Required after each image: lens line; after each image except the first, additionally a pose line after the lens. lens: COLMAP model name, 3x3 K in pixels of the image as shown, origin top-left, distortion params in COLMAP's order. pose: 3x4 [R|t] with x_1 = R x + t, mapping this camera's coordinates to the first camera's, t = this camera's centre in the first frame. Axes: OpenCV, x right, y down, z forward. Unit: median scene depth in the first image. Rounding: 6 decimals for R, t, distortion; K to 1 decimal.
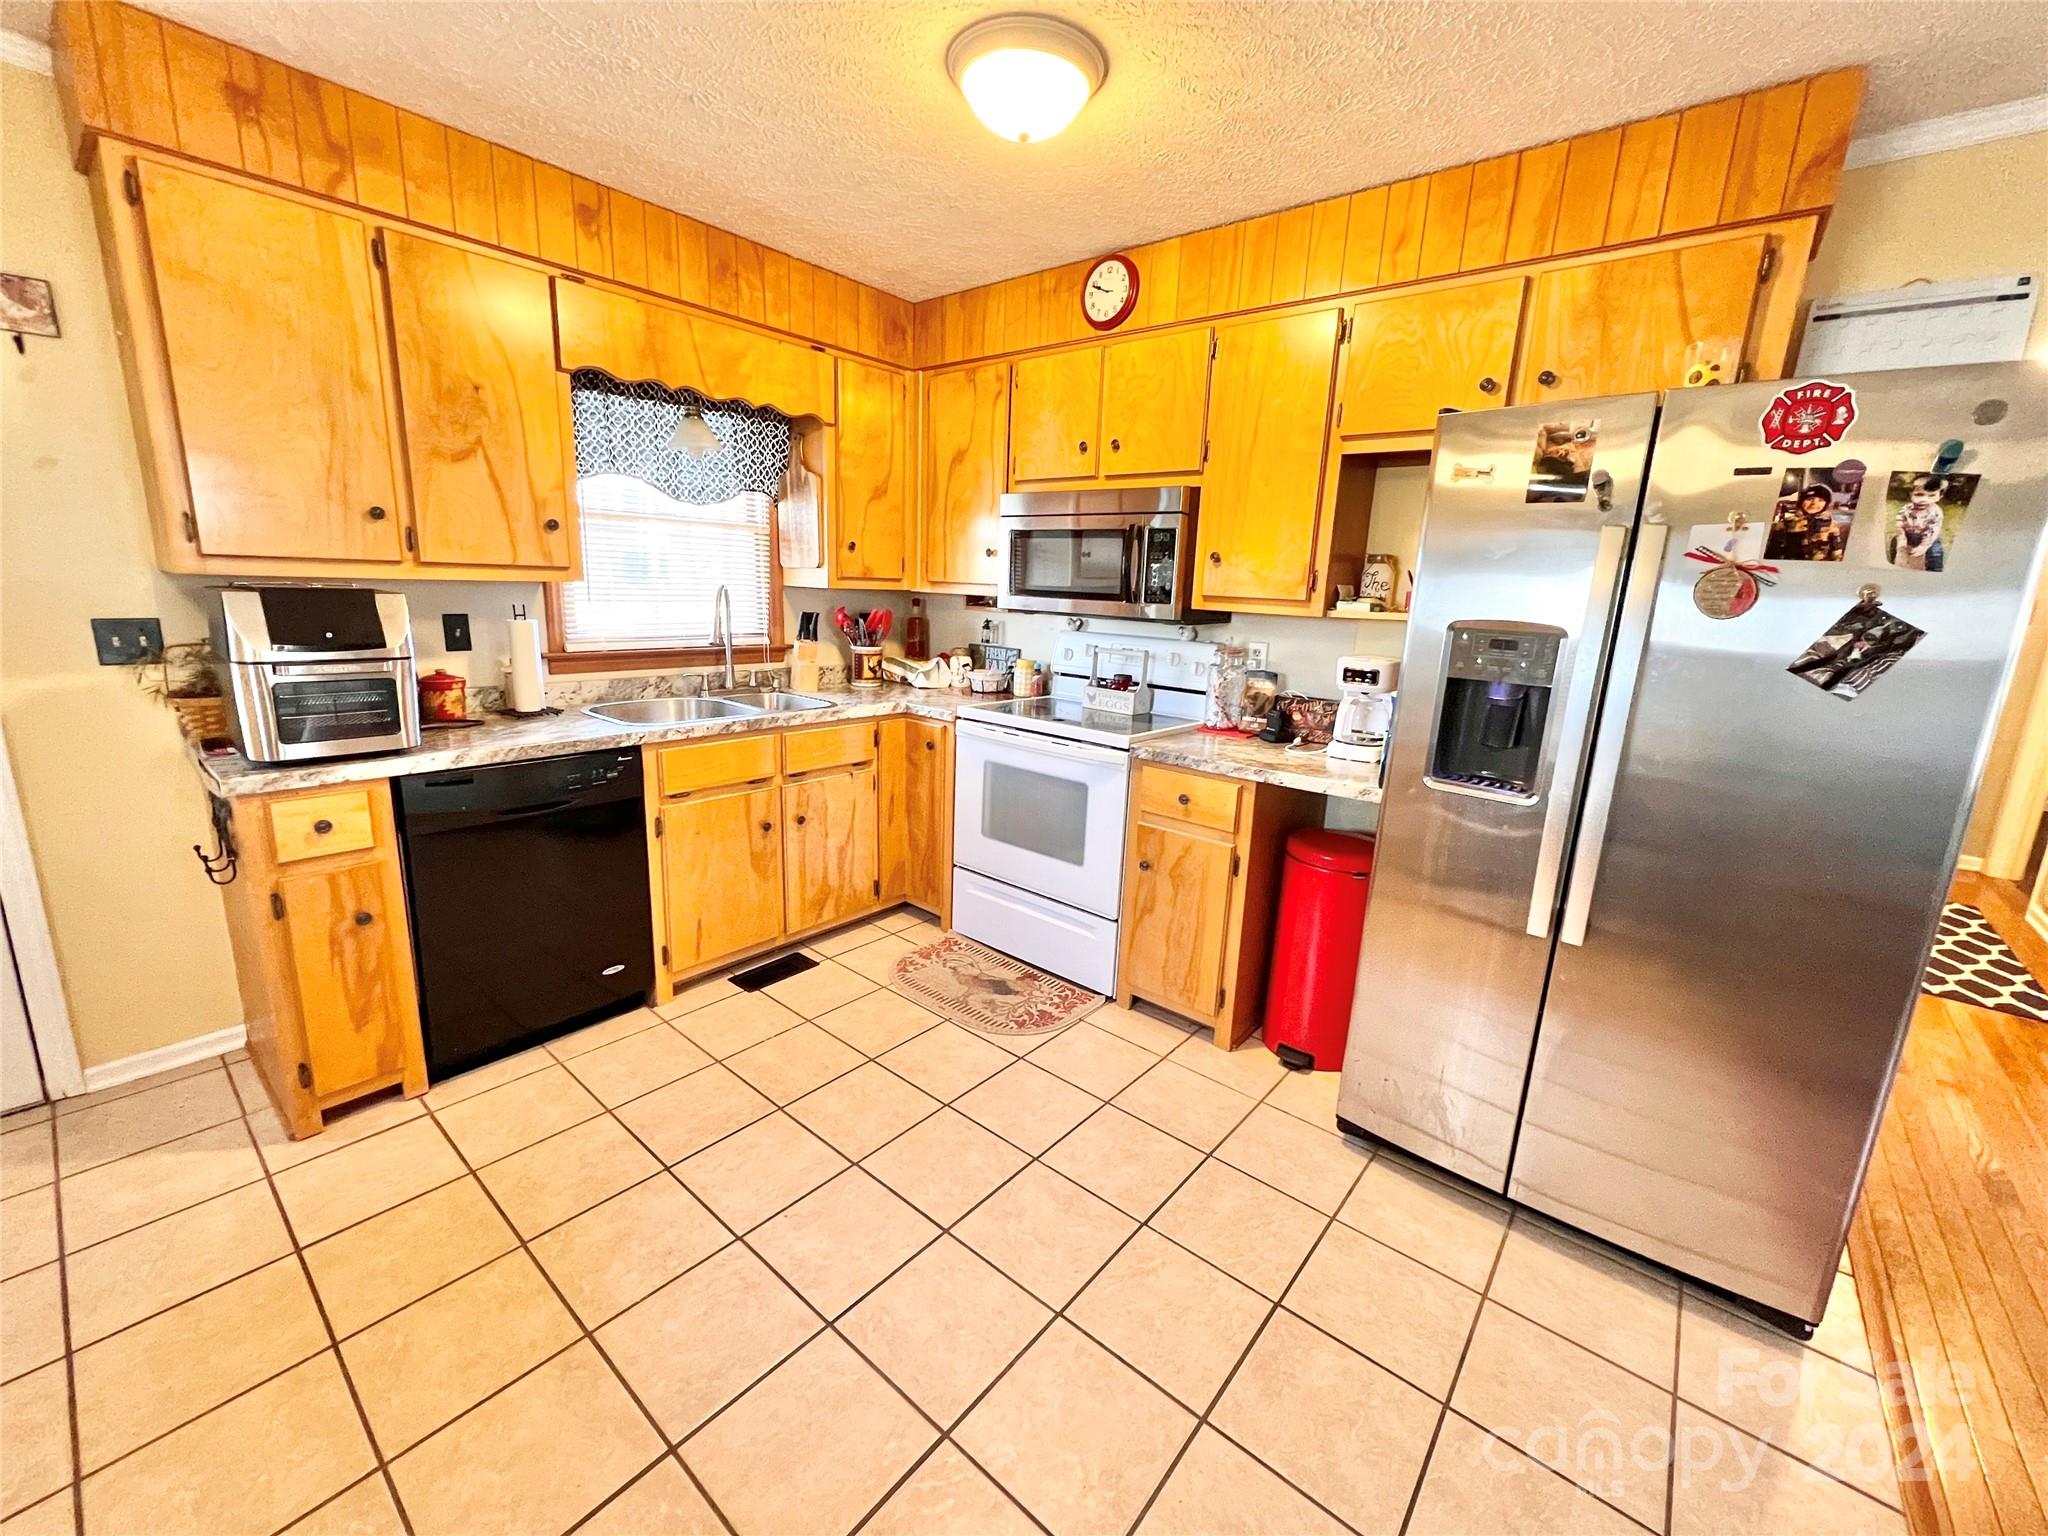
lens RADIAL K [[819.9, 0, 1022.6], [0, 819.9, 763.5], [0, 0, 1]] dist [-0.002709, 0.000218]
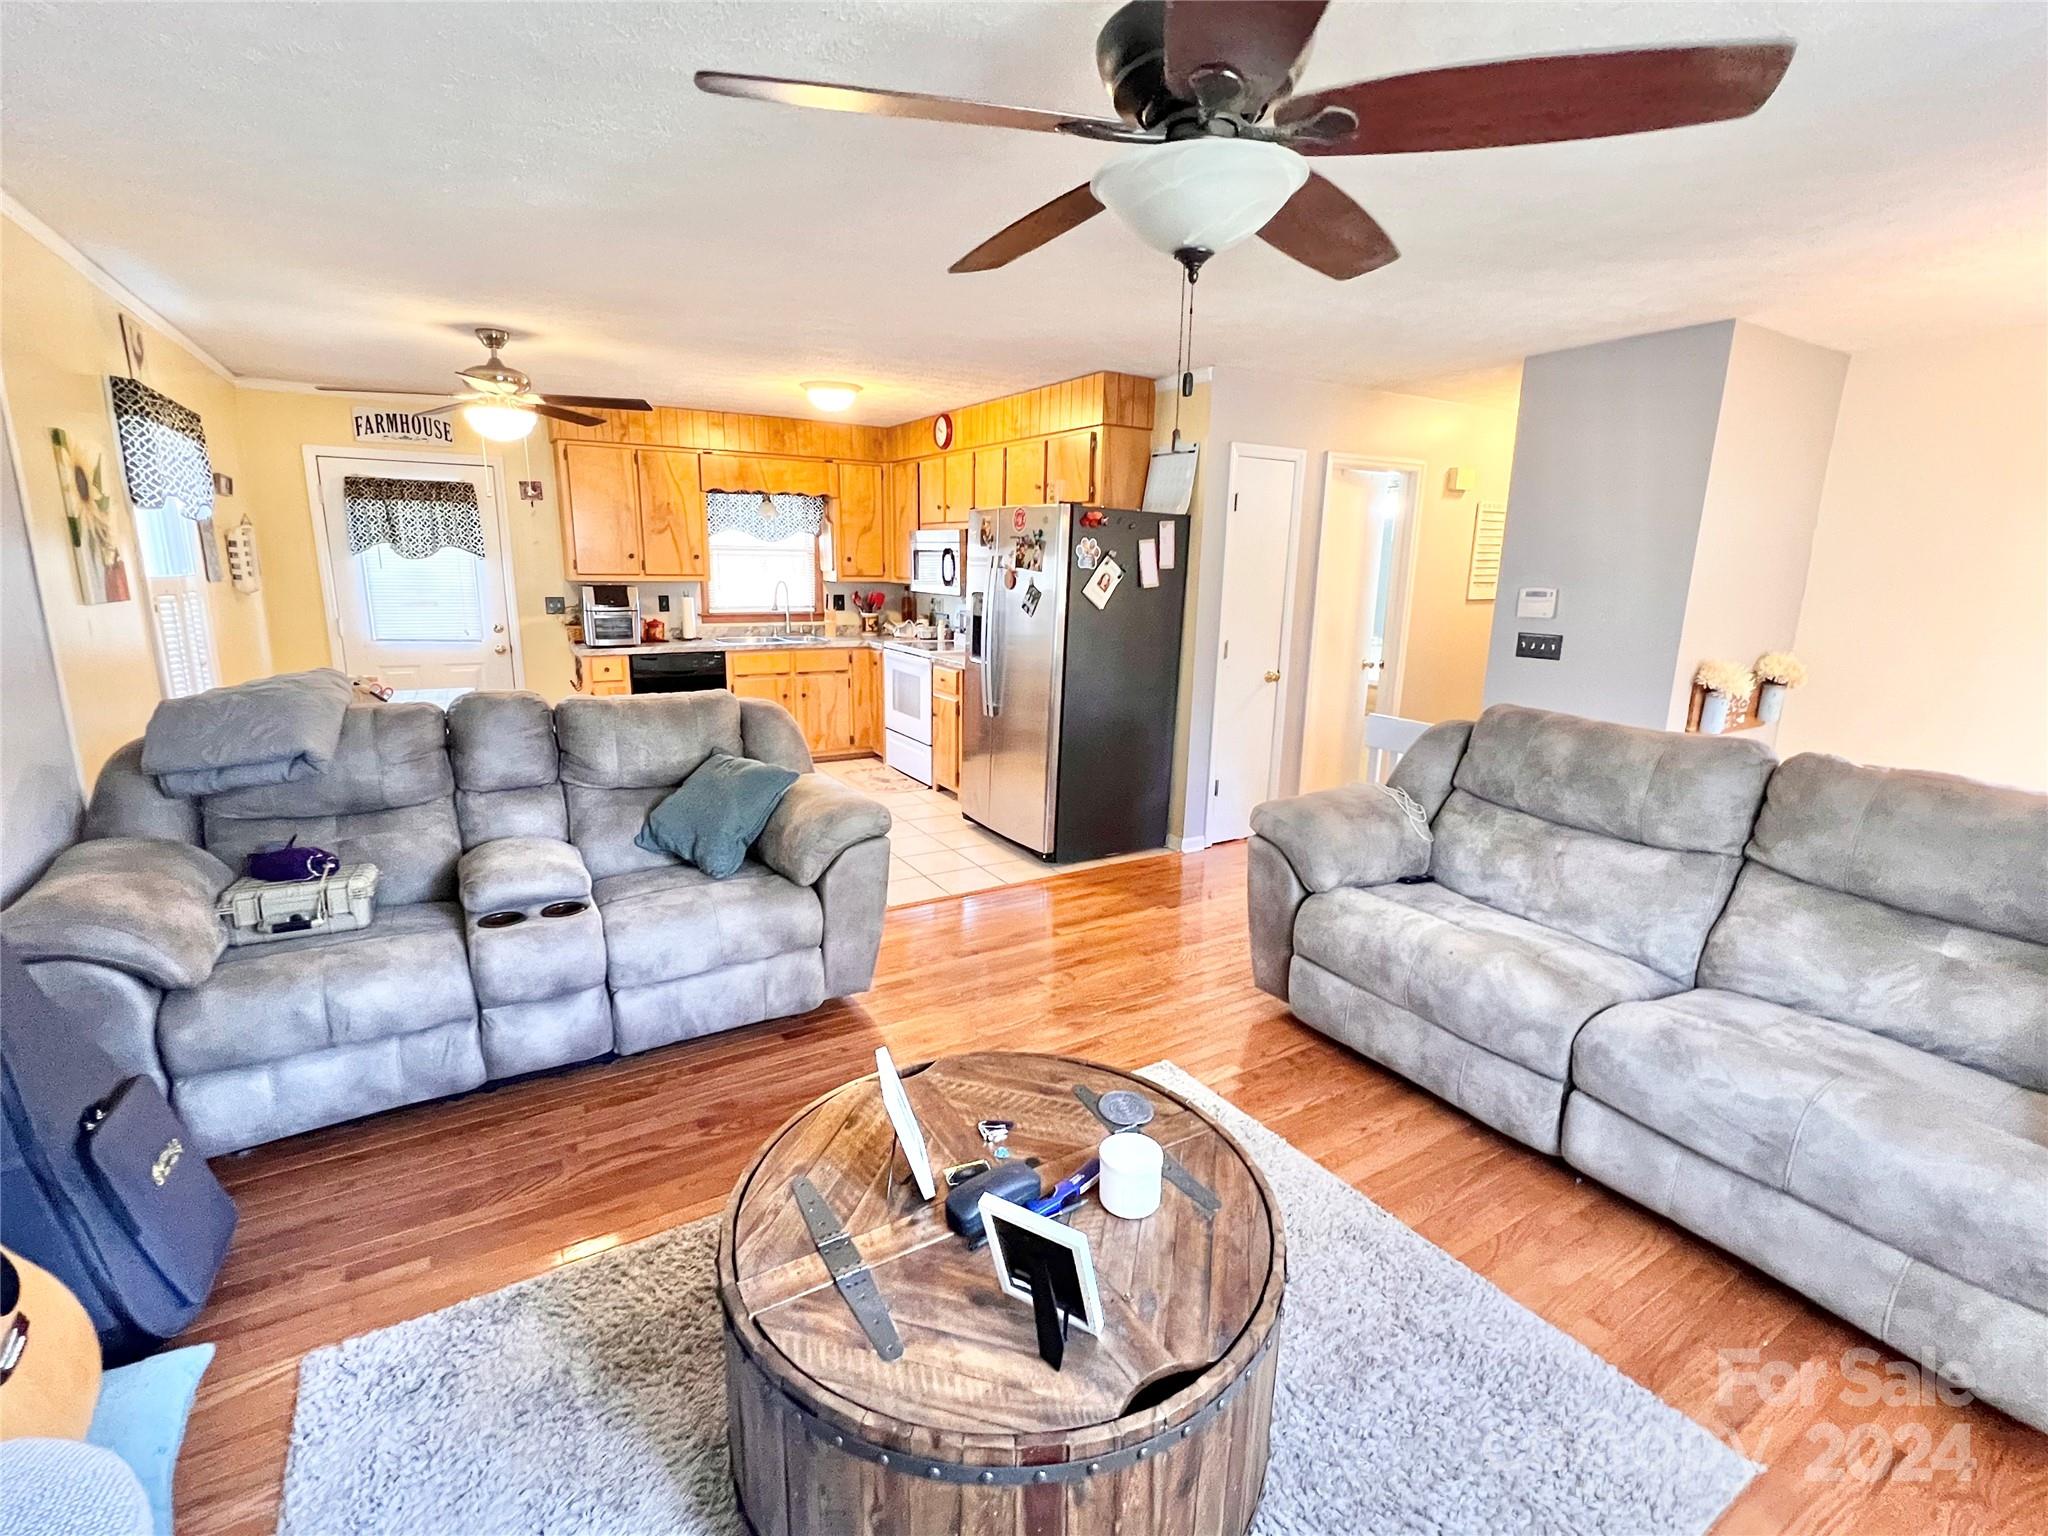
lens RADIAL K [[913.2, 0, 1019.9], [0, 913.2, 768.1], [0, 0, 1]] dist [-0.000428, -0.000525]
pose [[0.946257, 0.050434, -0.319459, 1.189270], [-0.051374, 0.998664, 0.005491, 0.255852], [0.319310, 0.011216, 0.947584, -1.197711]]
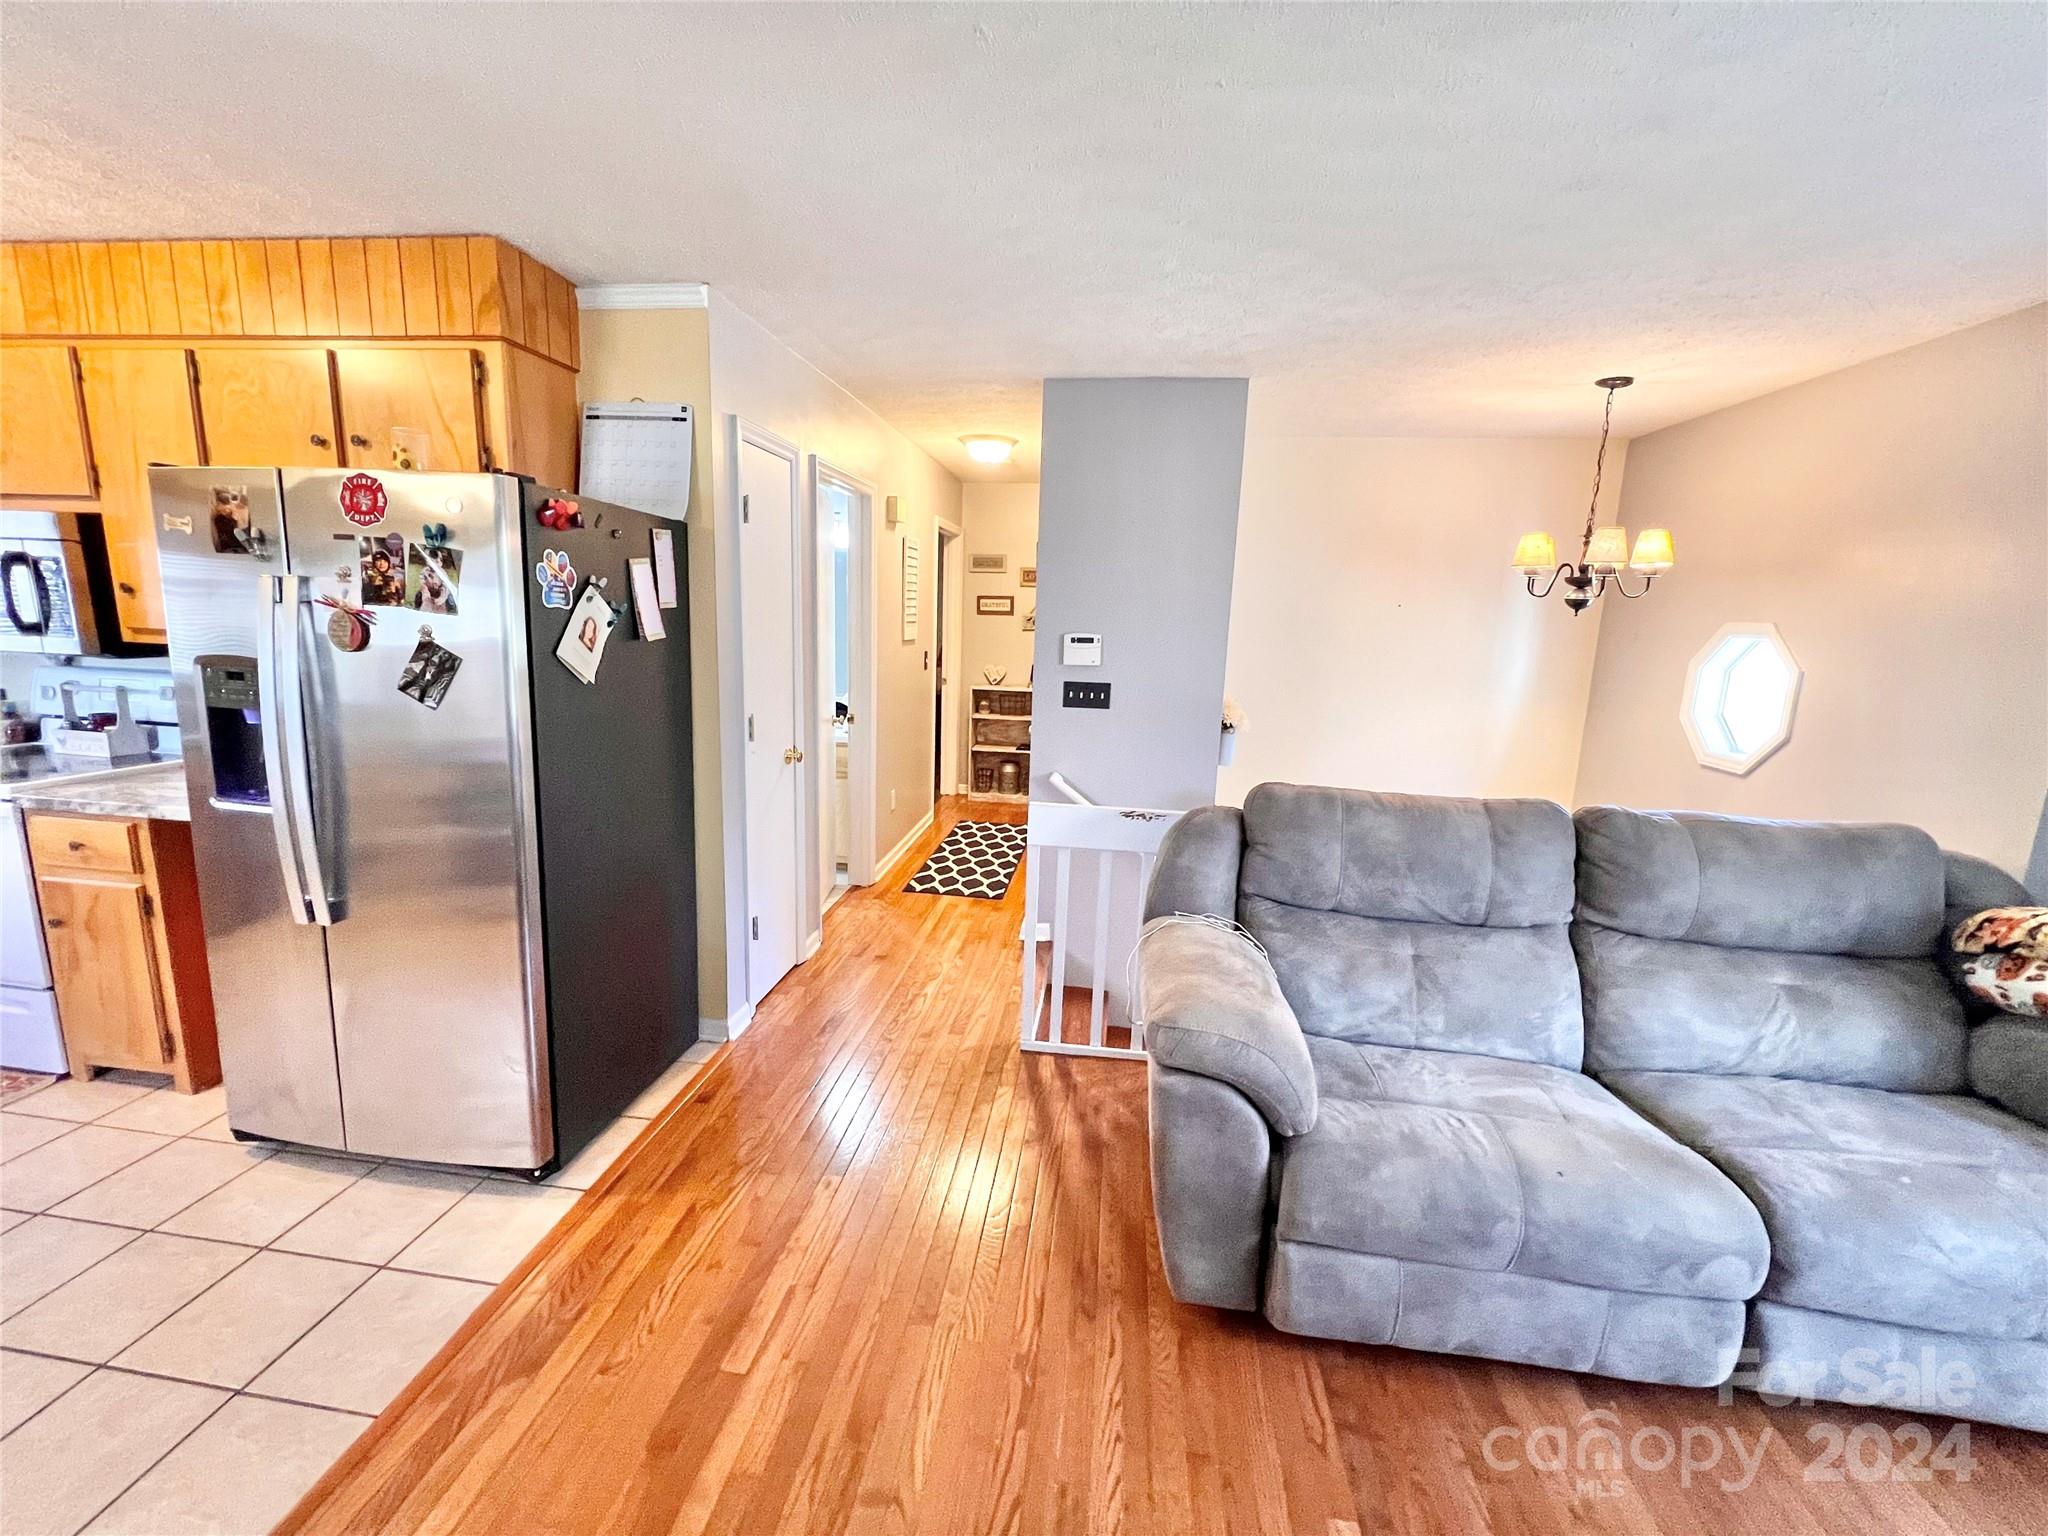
lens RADIAL K [[819.9, 0, 1013.6], [0, 819.9, 761.0], [0, 0, 1]] dist [-0.002709, 0.000218]
pose [[0.841105, -0.105075, 0.530567, 0.640608], [0.112594, 0.993473, 0.018257, 0.053088], [-0.529023, 0.044382, 0.847446, -0.382062]]
